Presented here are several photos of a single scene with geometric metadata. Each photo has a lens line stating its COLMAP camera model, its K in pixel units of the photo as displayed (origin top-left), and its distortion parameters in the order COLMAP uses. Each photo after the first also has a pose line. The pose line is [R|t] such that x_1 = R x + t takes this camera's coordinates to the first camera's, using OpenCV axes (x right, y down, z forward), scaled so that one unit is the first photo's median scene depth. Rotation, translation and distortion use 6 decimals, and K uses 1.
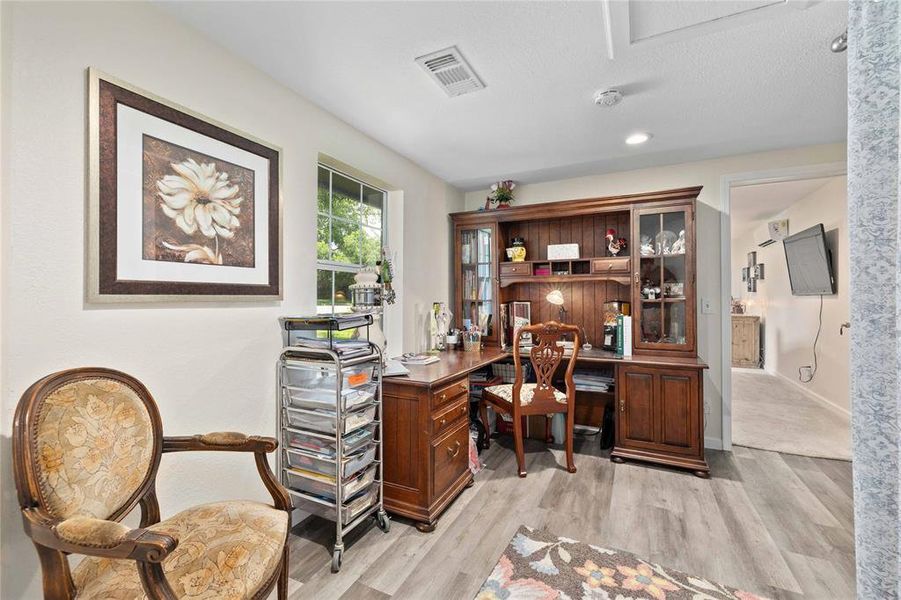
lens RADIAL K [[382.6, 0, 450.5], [0, 382.6, 295.0], [0, 0, 1]] dist [-0.003765, -0.000135]
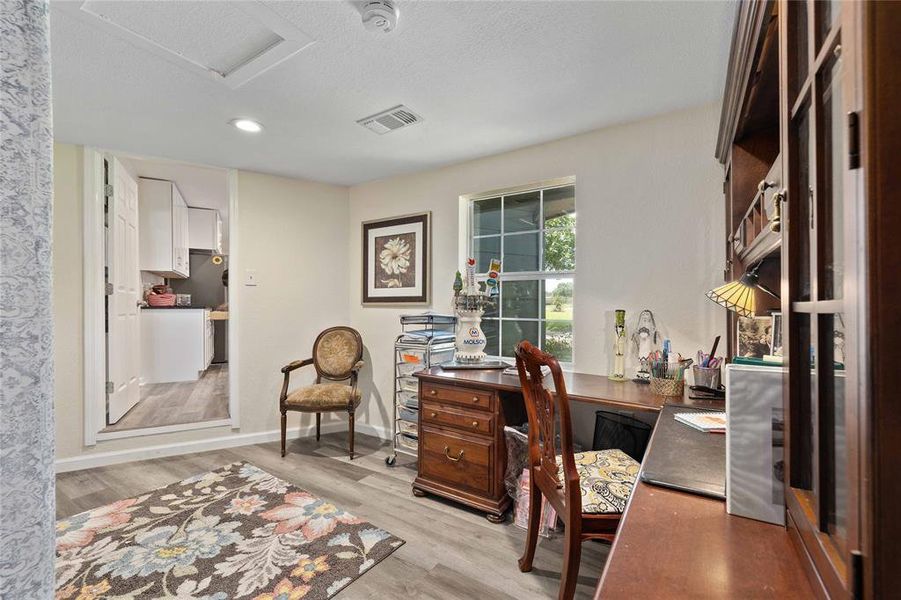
lens RADIAL K [[382.6, 0, 449.7], [0, 382.6, 304.3], [0, 0, 1]] dist [-0.003765, -0.000135]
pose [[-0.109829, 0.005395, -0.993936, 1.365327], [0.010921, 0.999931, 0.004221, 0.005409], [0.993891, -0.010391, -0.109880, 1.484003]]
